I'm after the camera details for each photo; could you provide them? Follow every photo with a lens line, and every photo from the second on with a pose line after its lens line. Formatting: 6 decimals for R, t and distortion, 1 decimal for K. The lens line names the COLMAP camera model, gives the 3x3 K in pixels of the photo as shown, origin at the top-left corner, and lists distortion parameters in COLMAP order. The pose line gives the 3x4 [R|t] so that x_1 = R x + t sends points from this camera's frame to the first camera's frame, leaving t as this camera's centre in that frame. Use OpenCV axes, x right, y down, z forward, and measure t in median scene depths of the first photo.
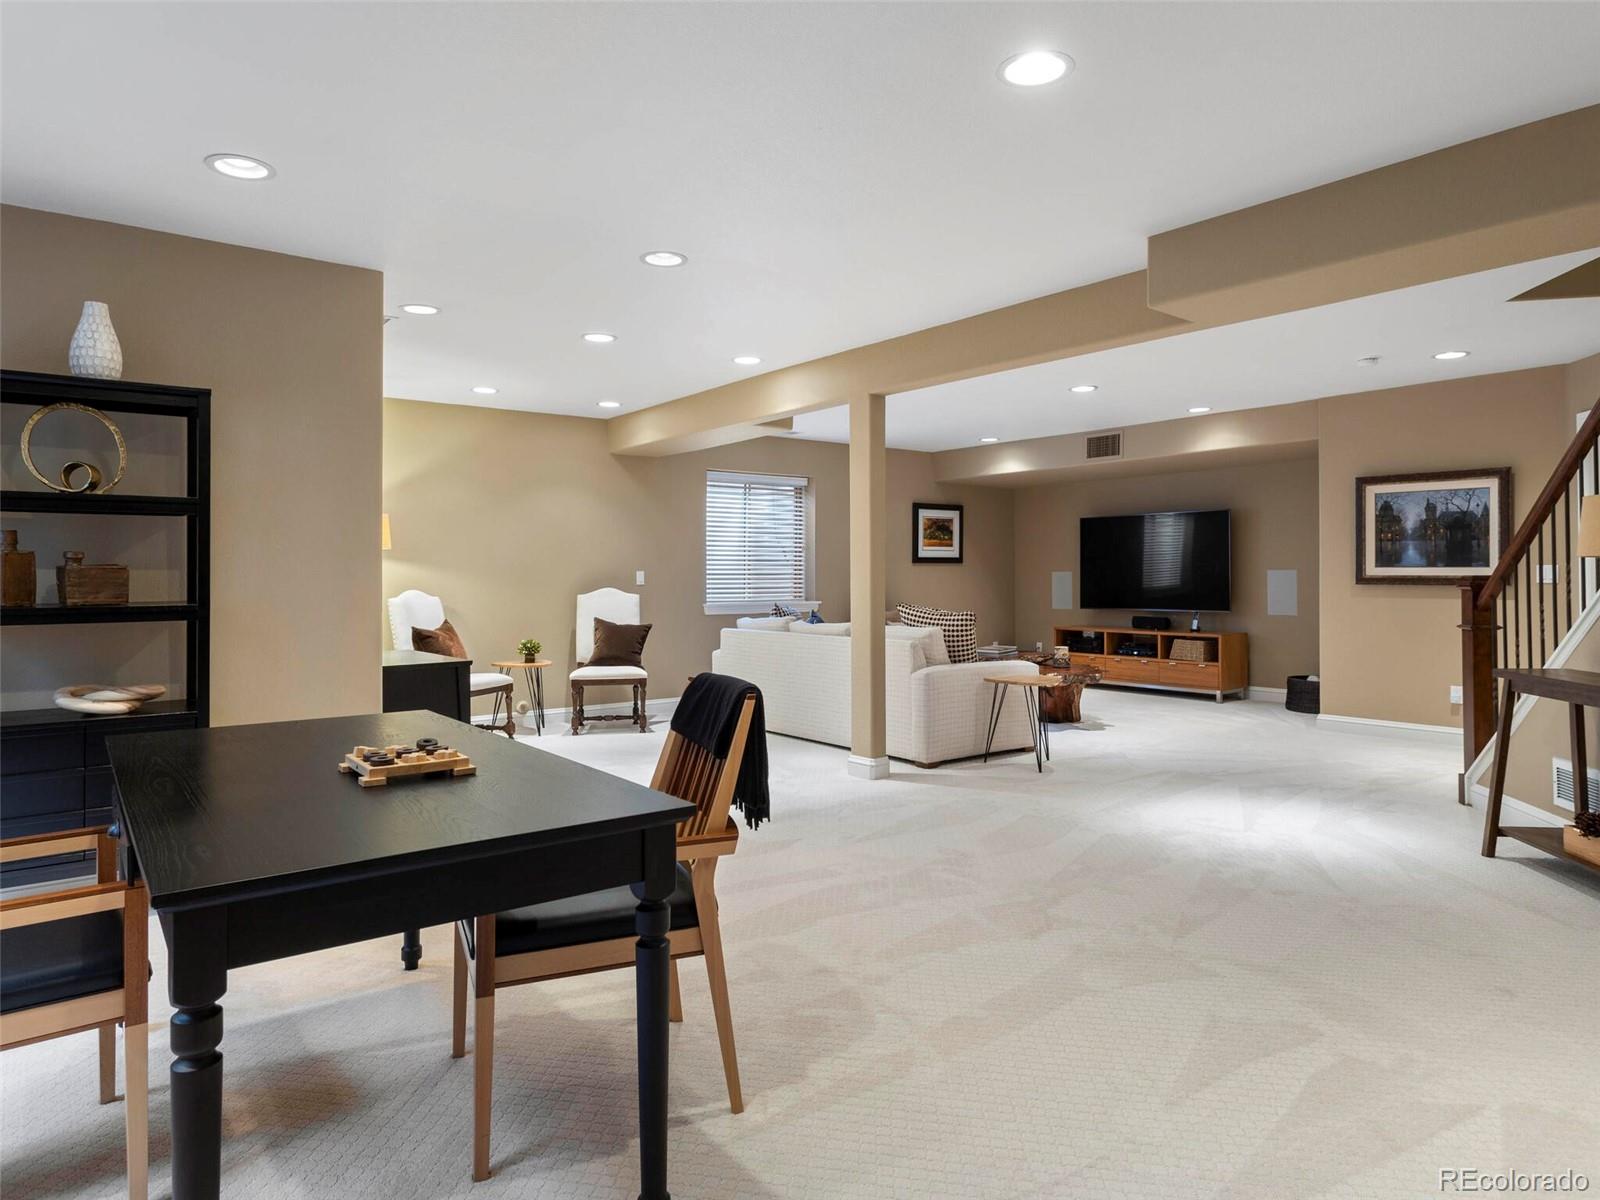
lens RADIAL K [[983.2, 0, 826.0], [0, 983.2, 586.1], [0, 0, 1]] dist [-0.000587, 0.001834]
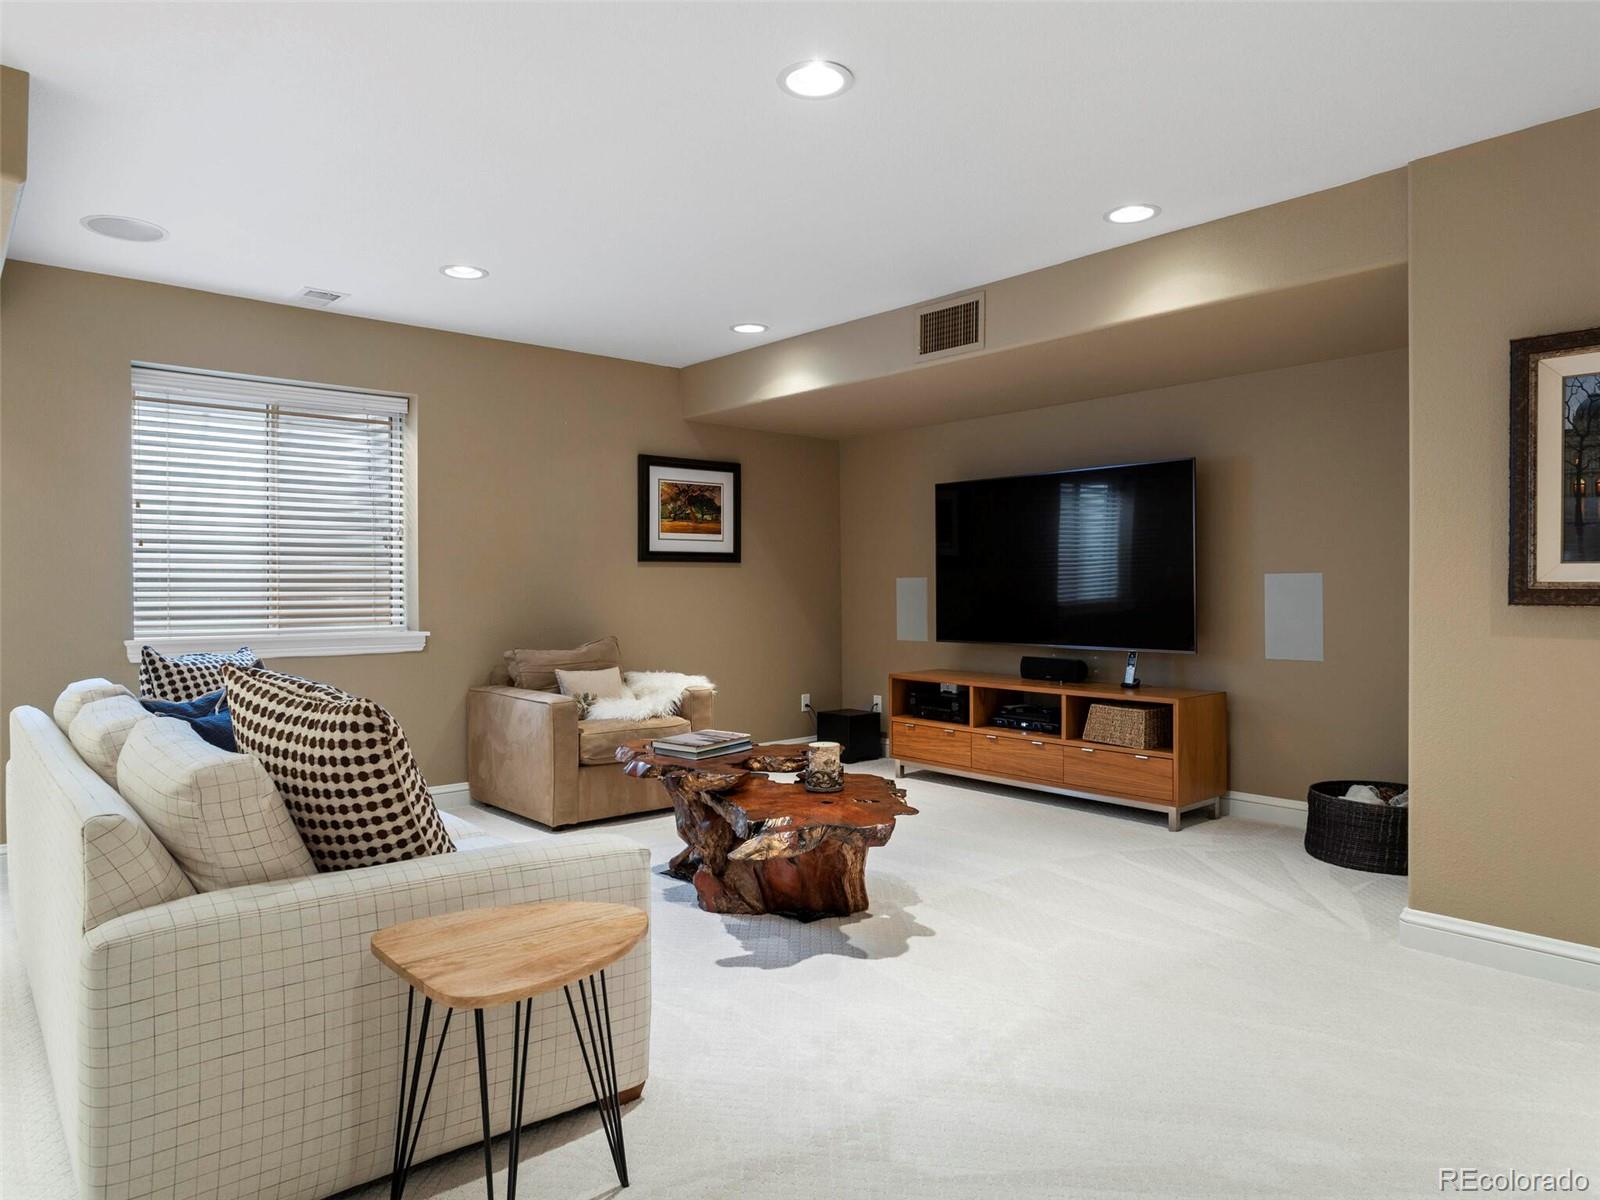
lens RADIAL K [[1032.1, 0, 800.0], [0, 1032.1, 600.0], [0, 0, 1]] dist [-0.000414, 0.002064]
pose [[0.999463, 0.001163, 0.032742, 0.175792], [-0.001269, 0.999994, 0.003211, -0.003717], [-0.032738, -0.003251, 0.999459, 0.440459]]
